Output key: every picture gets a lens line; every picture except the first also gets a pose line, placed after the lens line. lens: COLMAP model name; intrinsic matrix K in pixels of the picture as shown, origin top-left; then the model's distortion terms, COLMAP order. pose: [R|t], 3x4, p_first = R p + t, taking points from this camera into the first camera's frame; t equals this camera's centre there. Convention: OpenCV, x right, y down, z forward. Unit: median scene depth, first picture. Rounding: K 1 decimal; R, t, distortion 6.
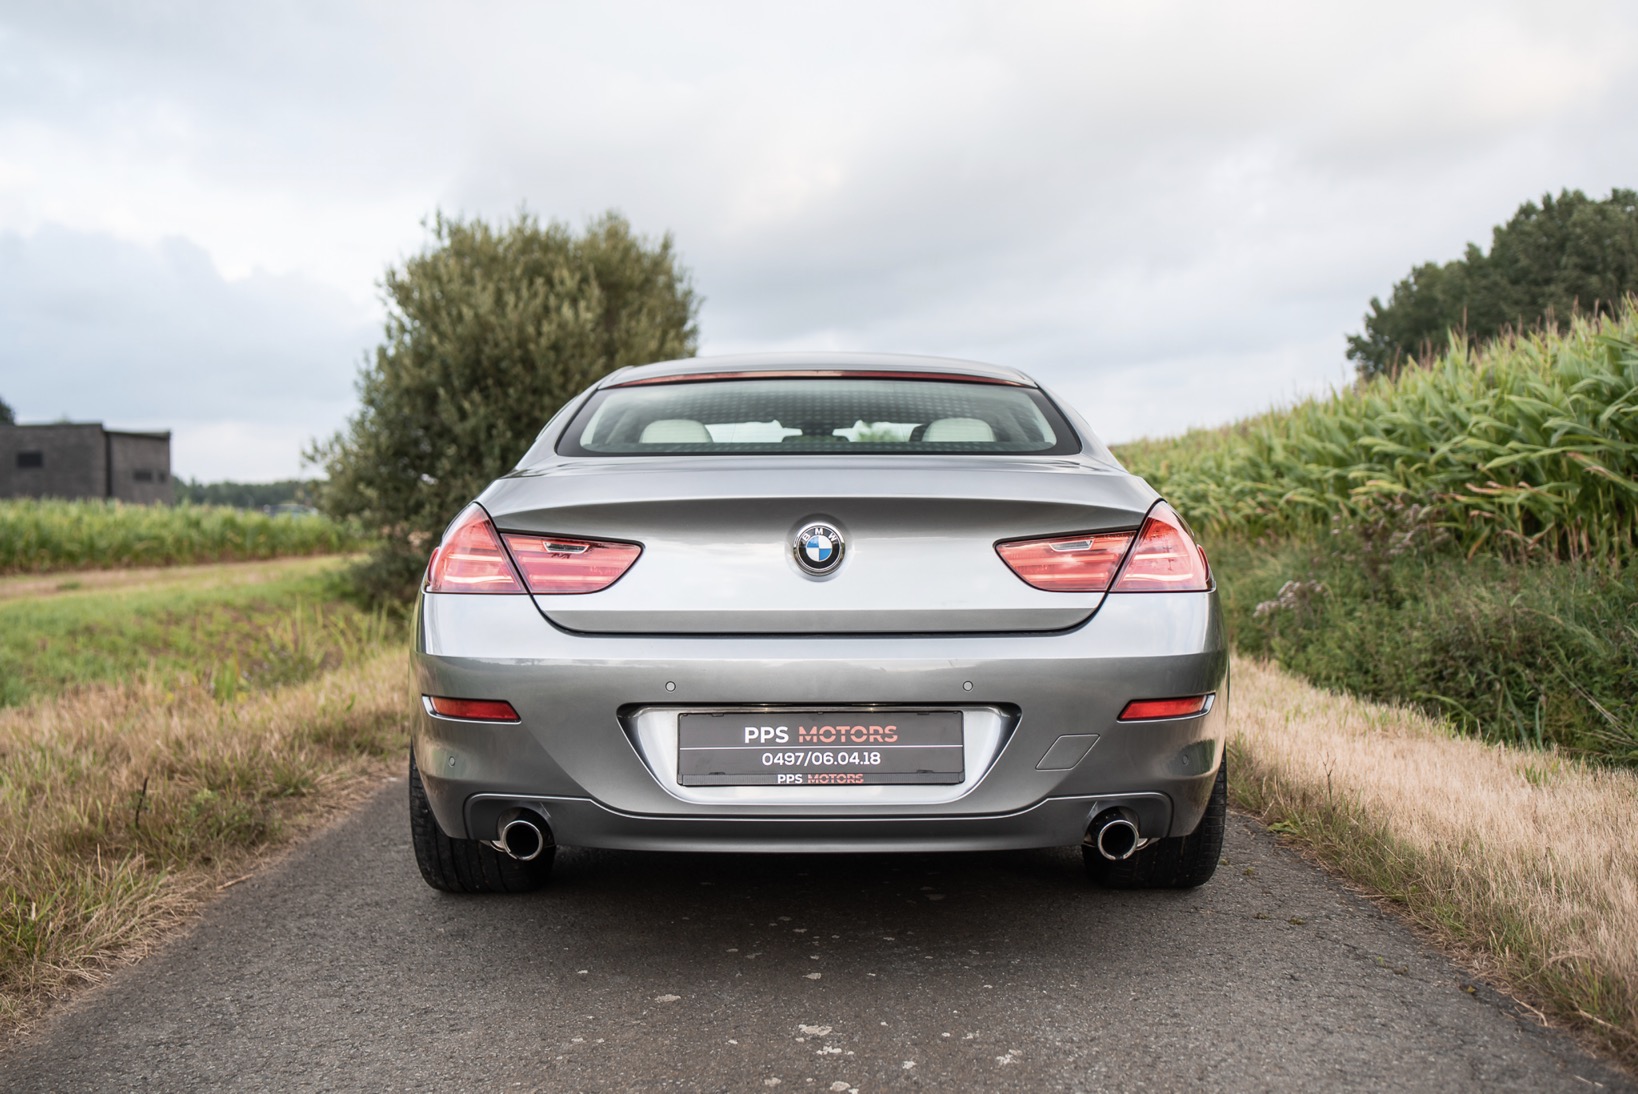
lens RADIAL K [[1654.4, 0, 823.8], [0, 1654.4, 579.4], [0, 0, 1]] dist [-0.007960, 0.104233]
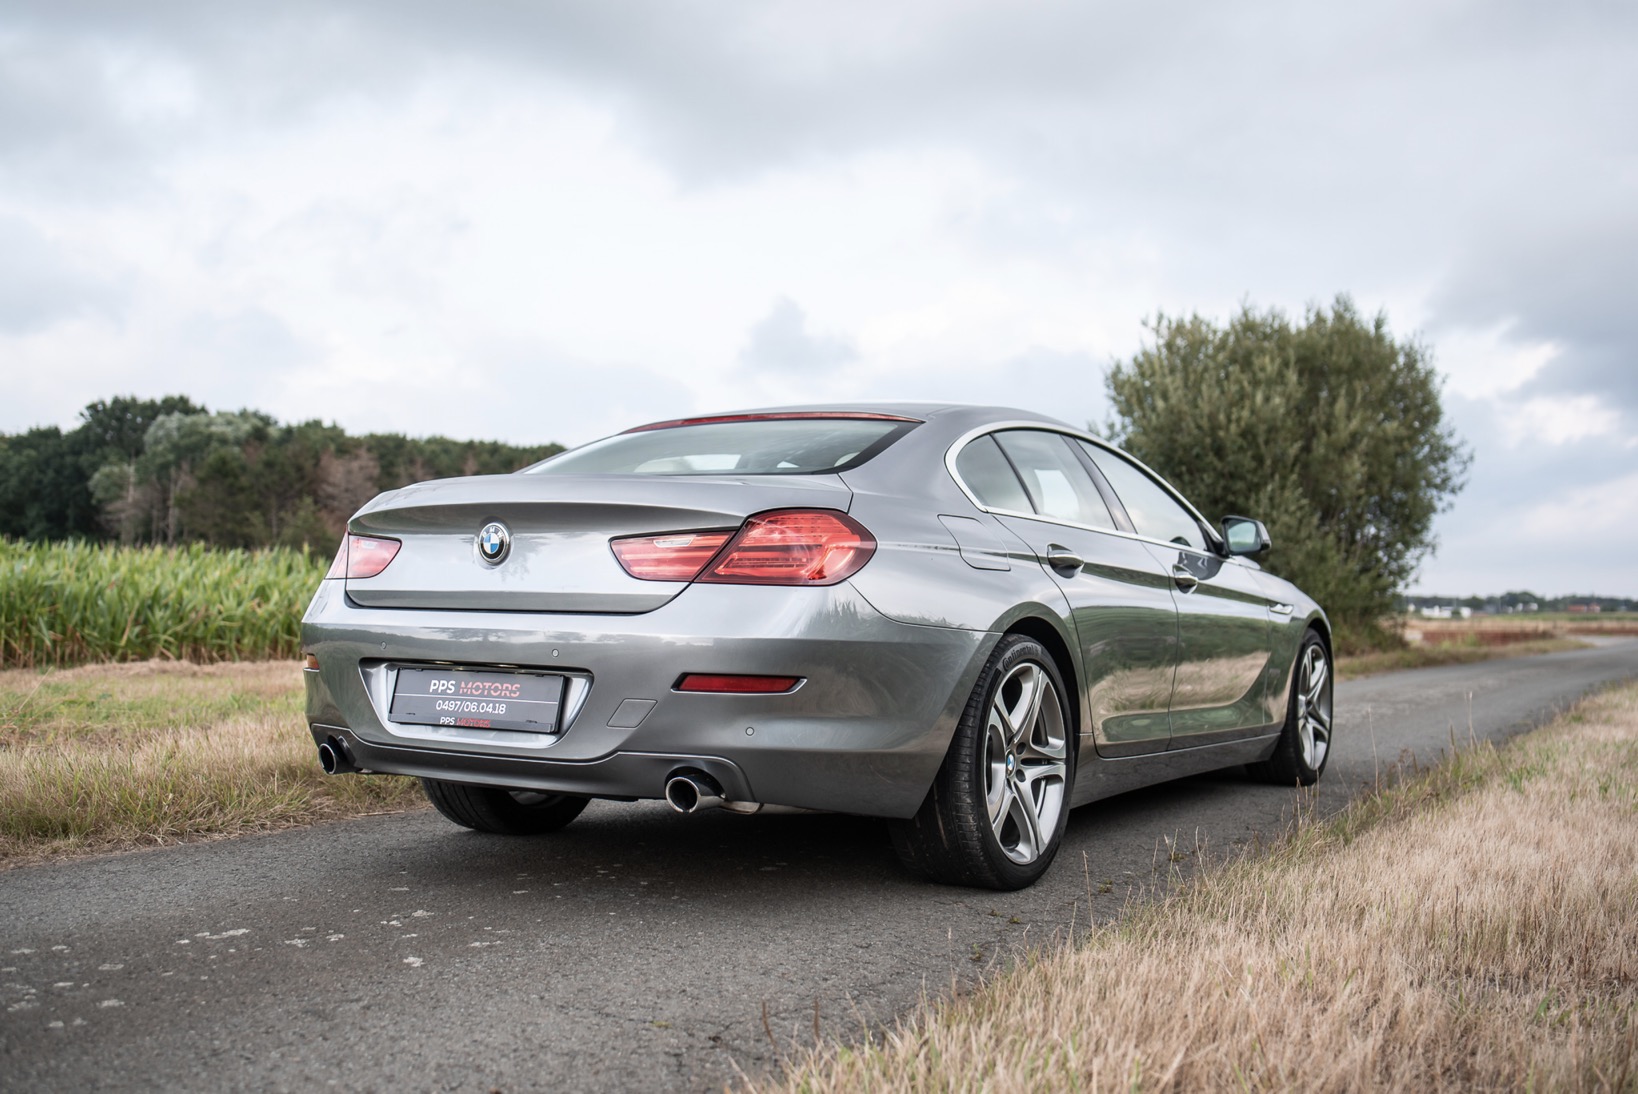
lens RADIAL K [[1654.4, 0, 823.8], [0, 1654.4, 579.4], [0, 0, 1]] dist [-0.007960, 0.104233]
pose [[0.827307, 0.007585, -0.561698, 0.197091], [-0.044160, 0.997693, -0.051571, 0.013494], [0.560011, 0.067469, 0.825733, 0.020164]]
